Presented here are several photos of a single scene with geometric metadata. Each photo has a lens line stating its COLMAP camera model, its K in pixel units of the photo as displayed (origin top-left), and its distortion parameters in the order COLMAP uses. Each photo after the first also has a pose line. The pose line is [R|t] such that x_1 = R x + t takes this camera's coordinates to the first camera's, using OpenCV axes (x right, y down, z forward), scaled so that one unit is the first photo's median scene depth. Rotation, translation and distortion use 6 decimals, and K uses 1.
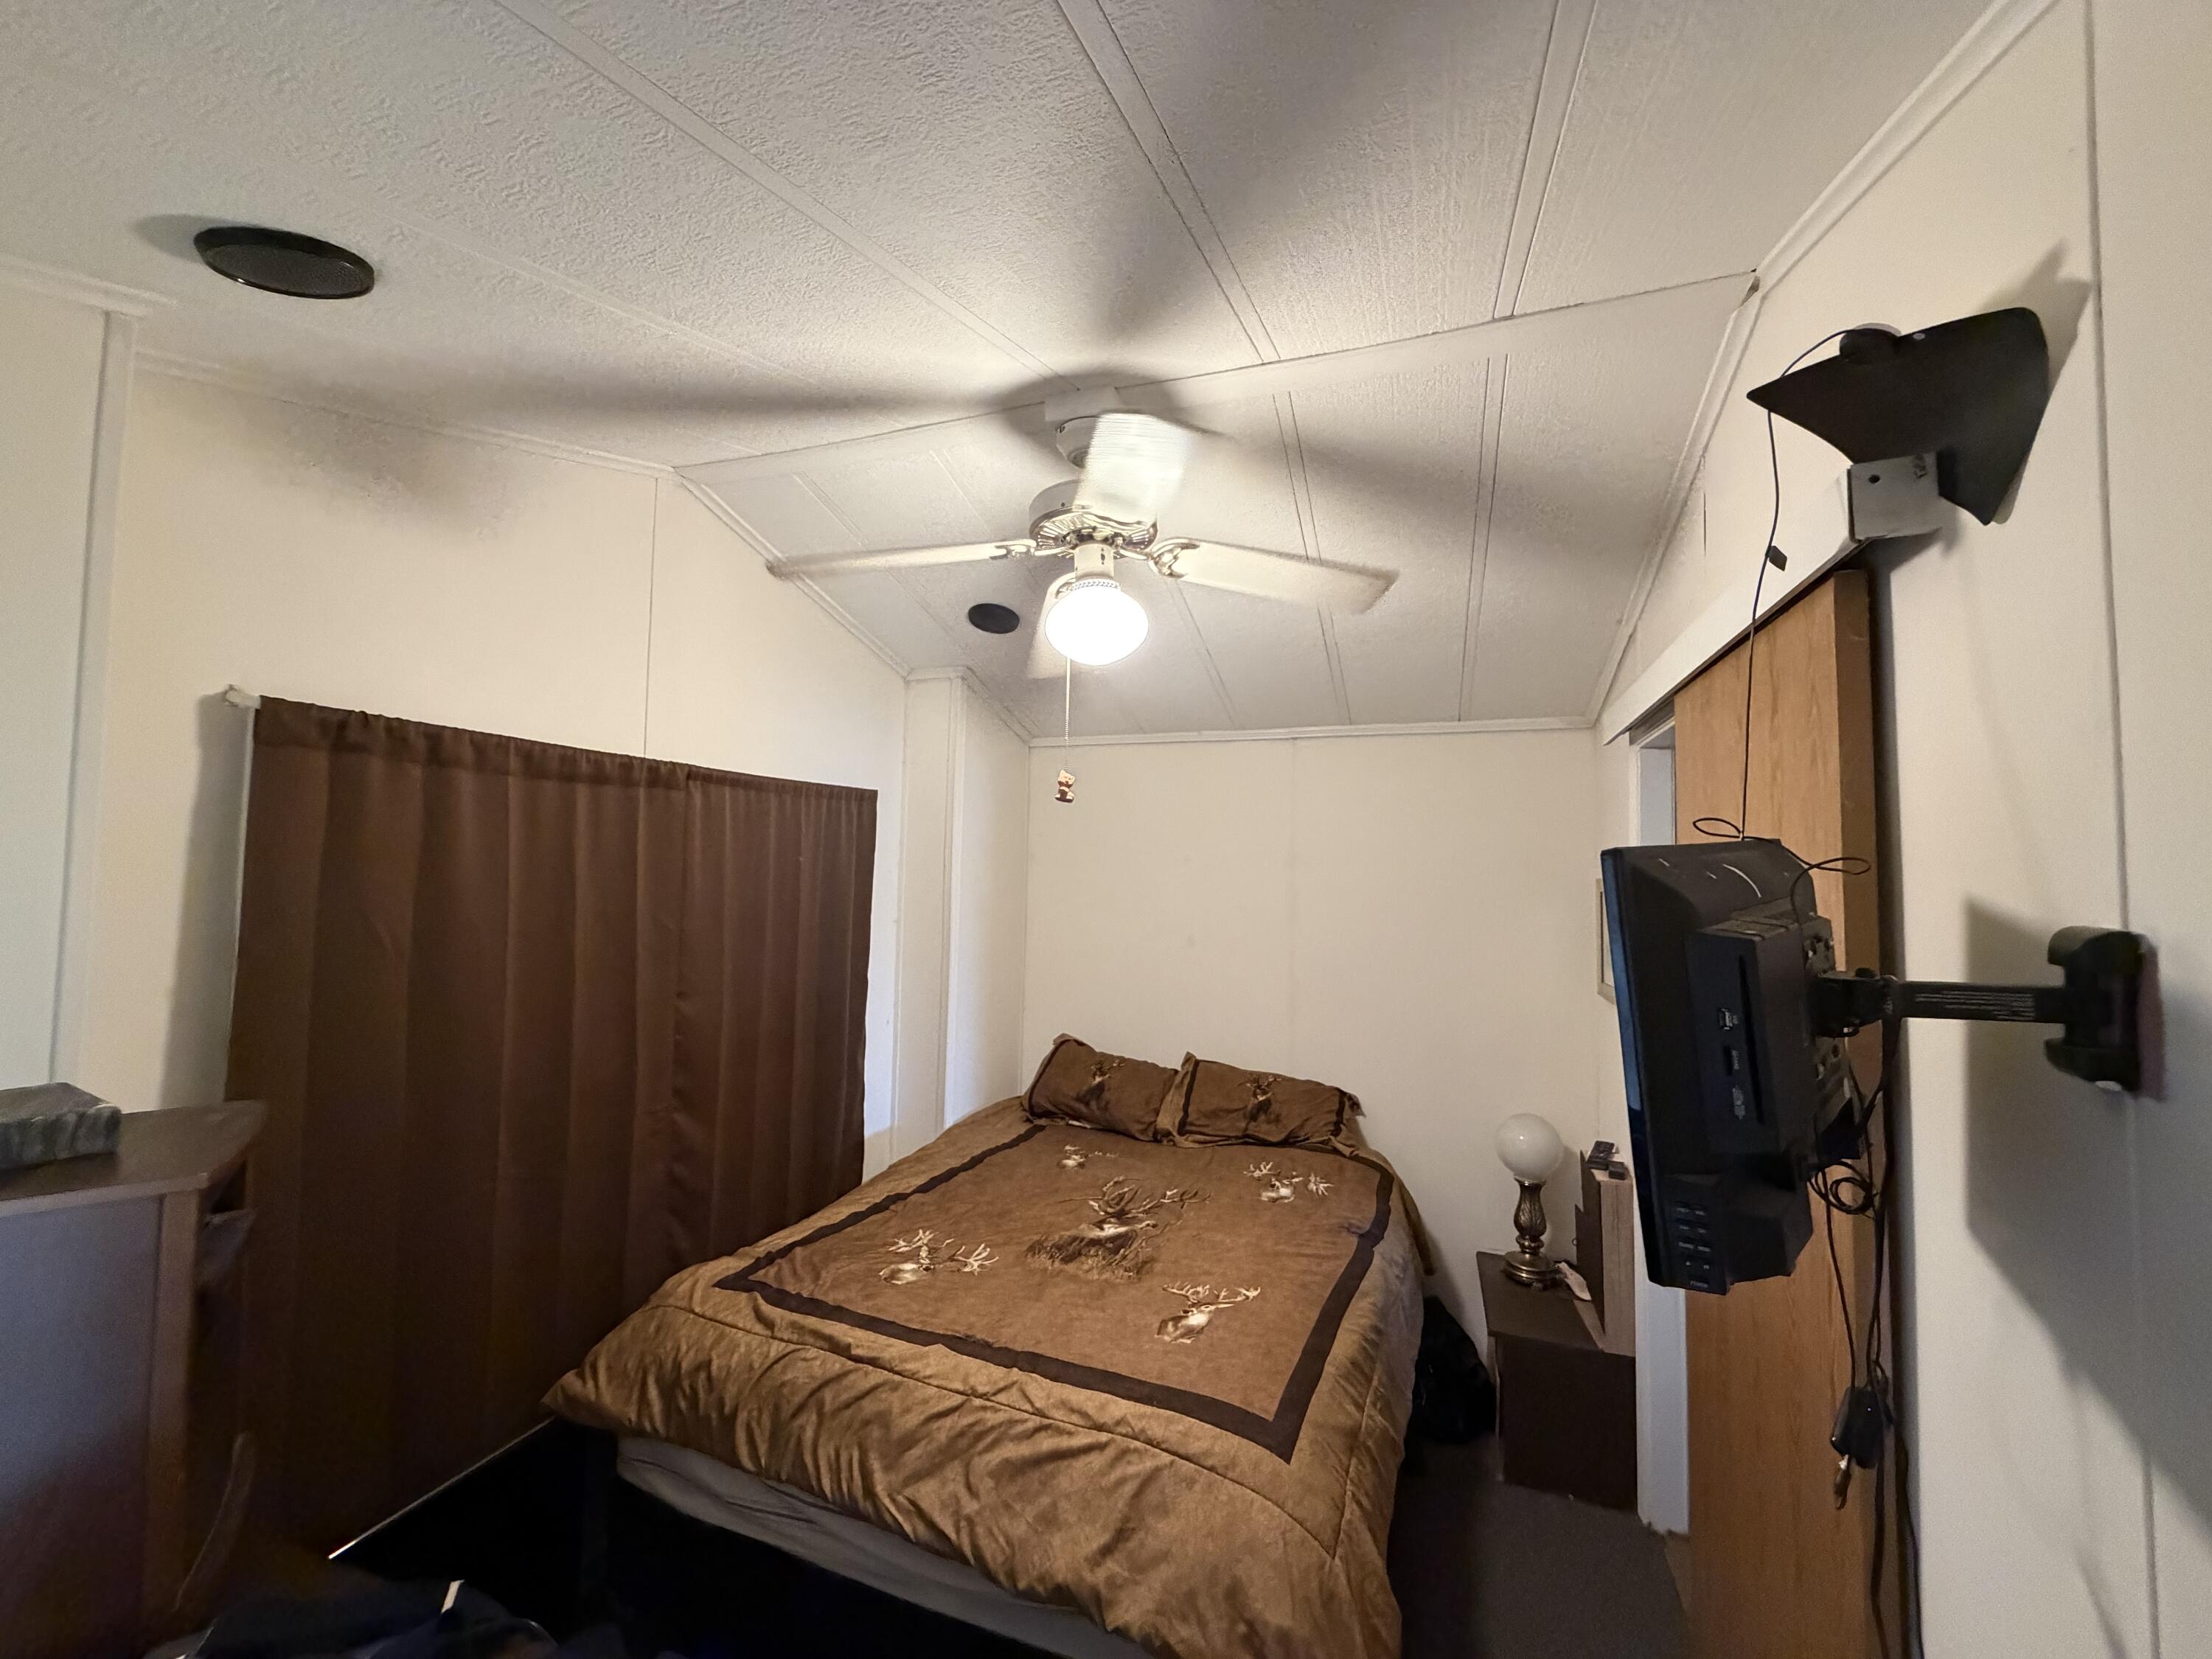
lens RADIAL K [[912.7, 0, 1106.2], [0, 912.7, 833.8], [0, 0, 1]] dist [0.000118, -0.000304]
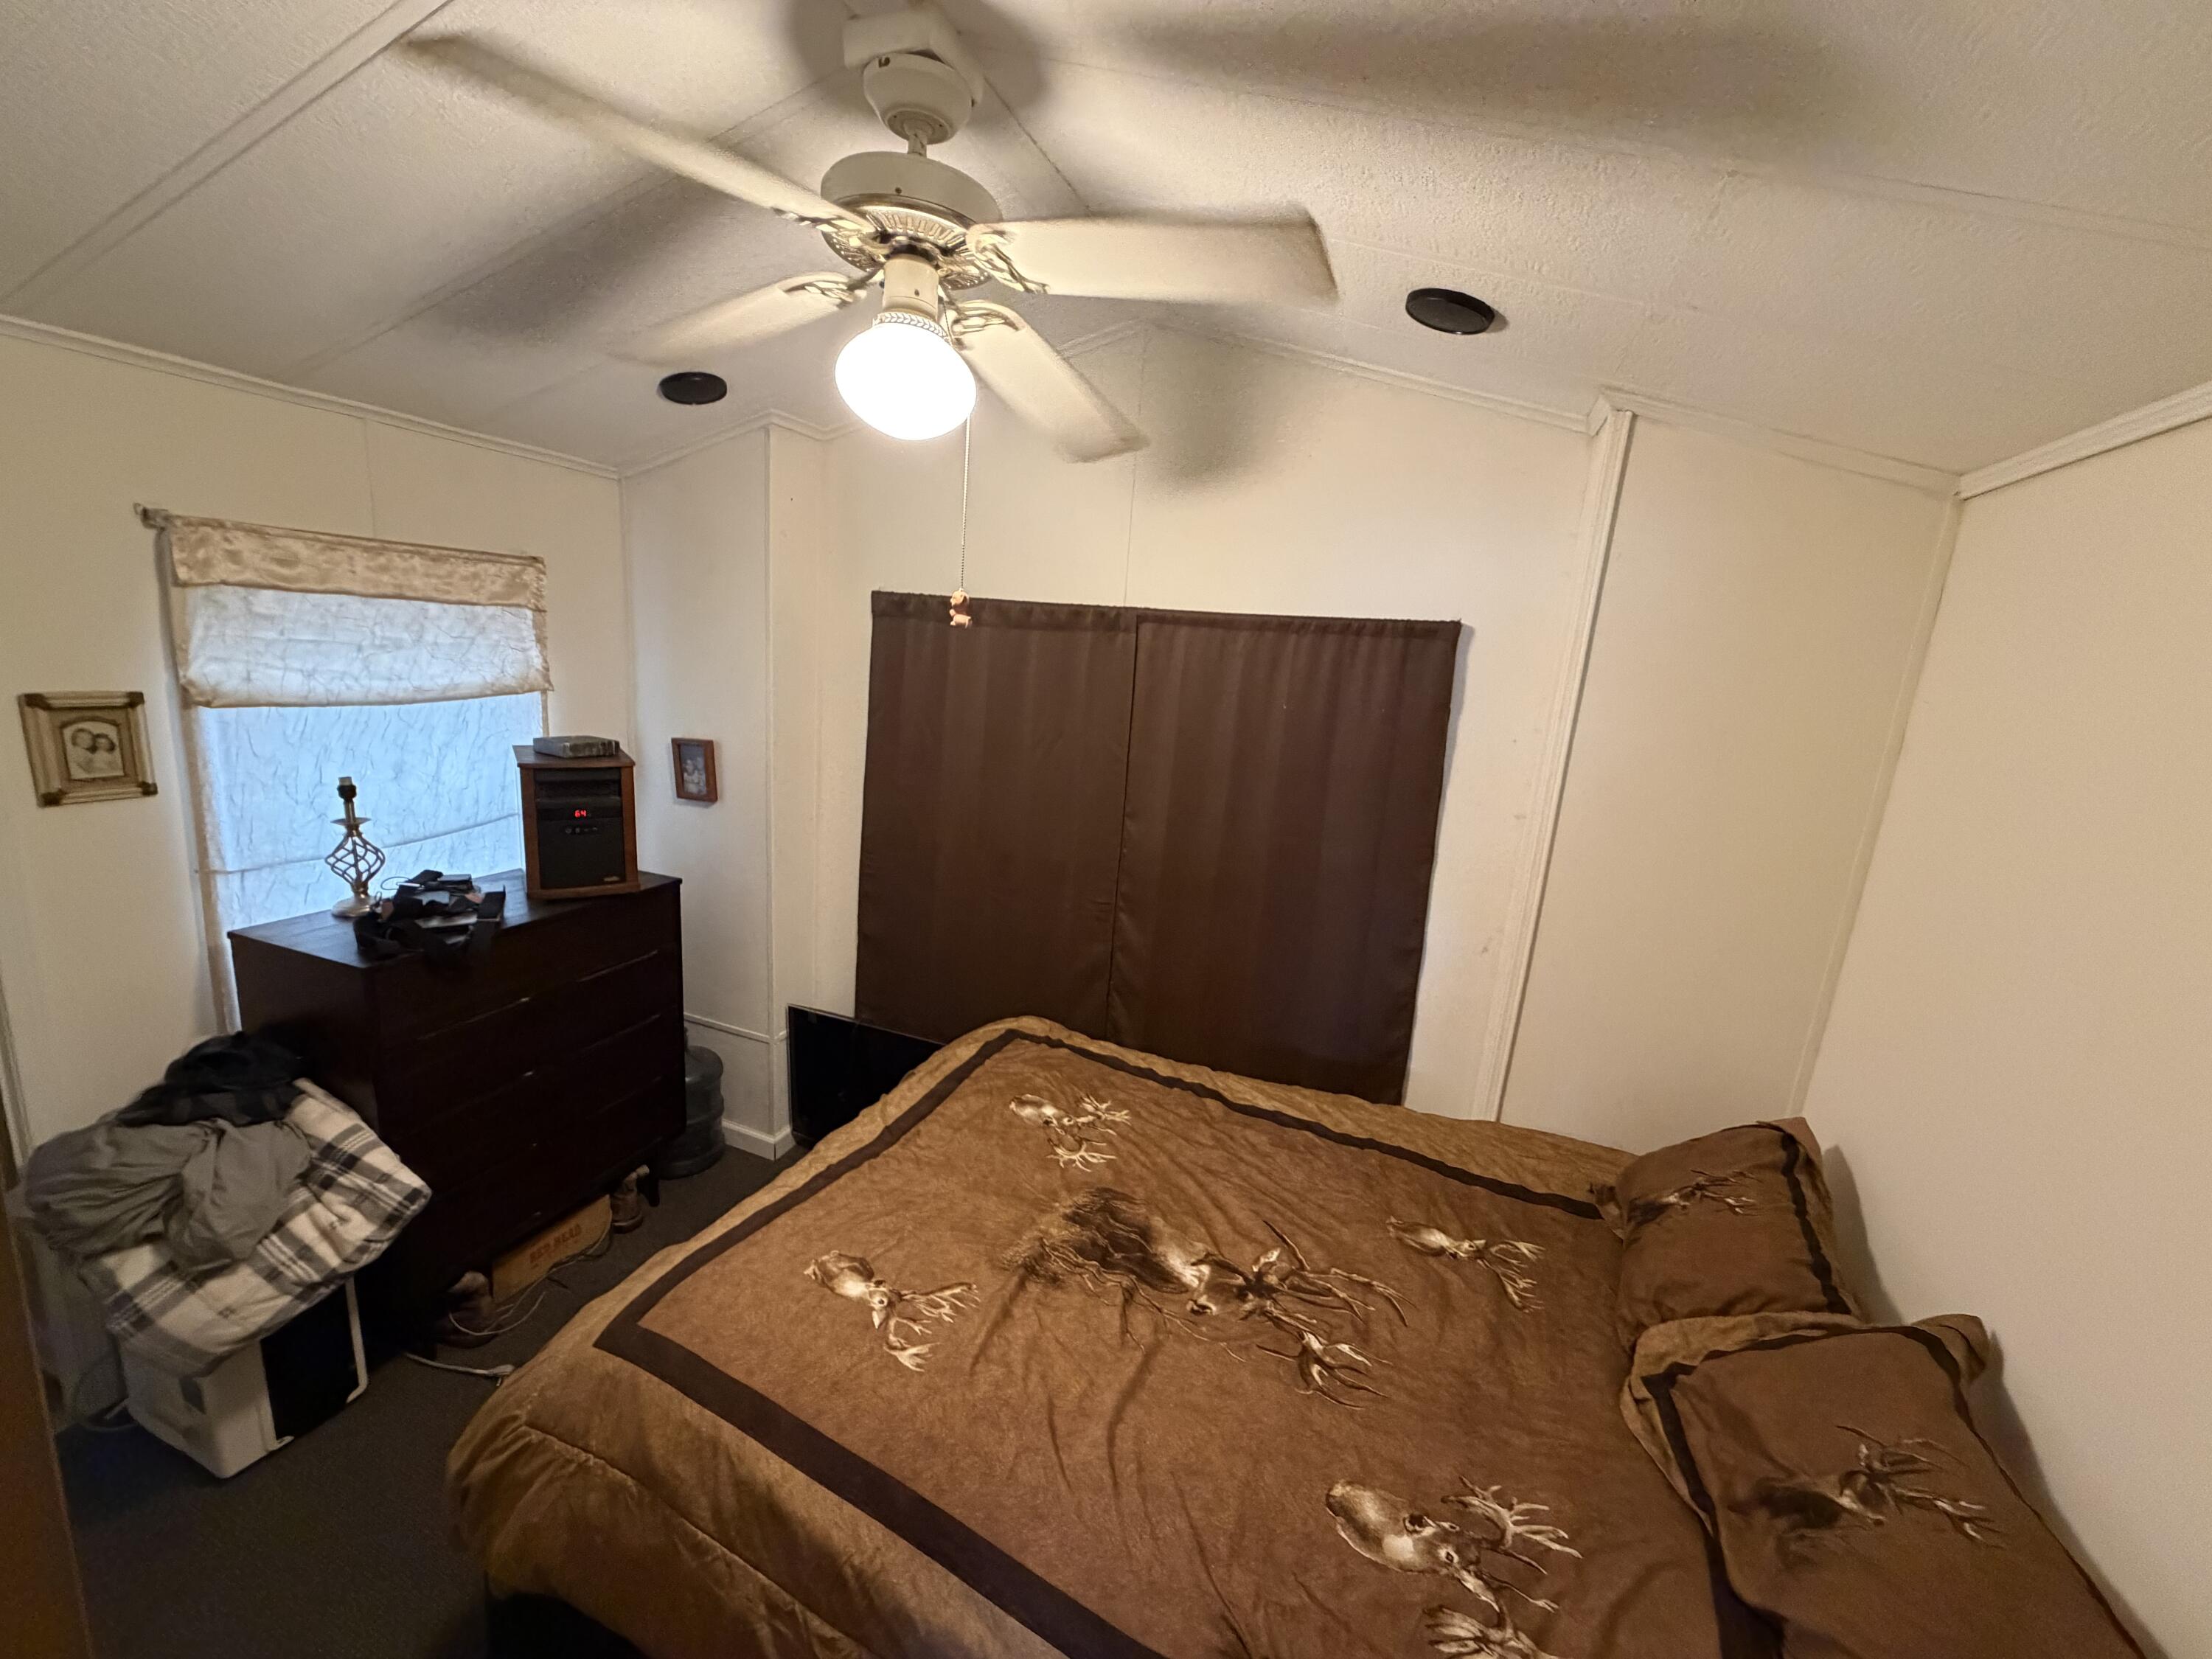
lens RADIAL K [[912.7, 0, 1106.2], [0, 912.7, 833.8], [0, 0, 1]] dist [0.000118, -0.000304]
pose [[-0.047580, 0.182913, -0.981977, 0.589961], [-0.034312, 0.982211, 0.184619, -0.008537], [0.998278, 0.042478, -0.040457, 0.911670]]
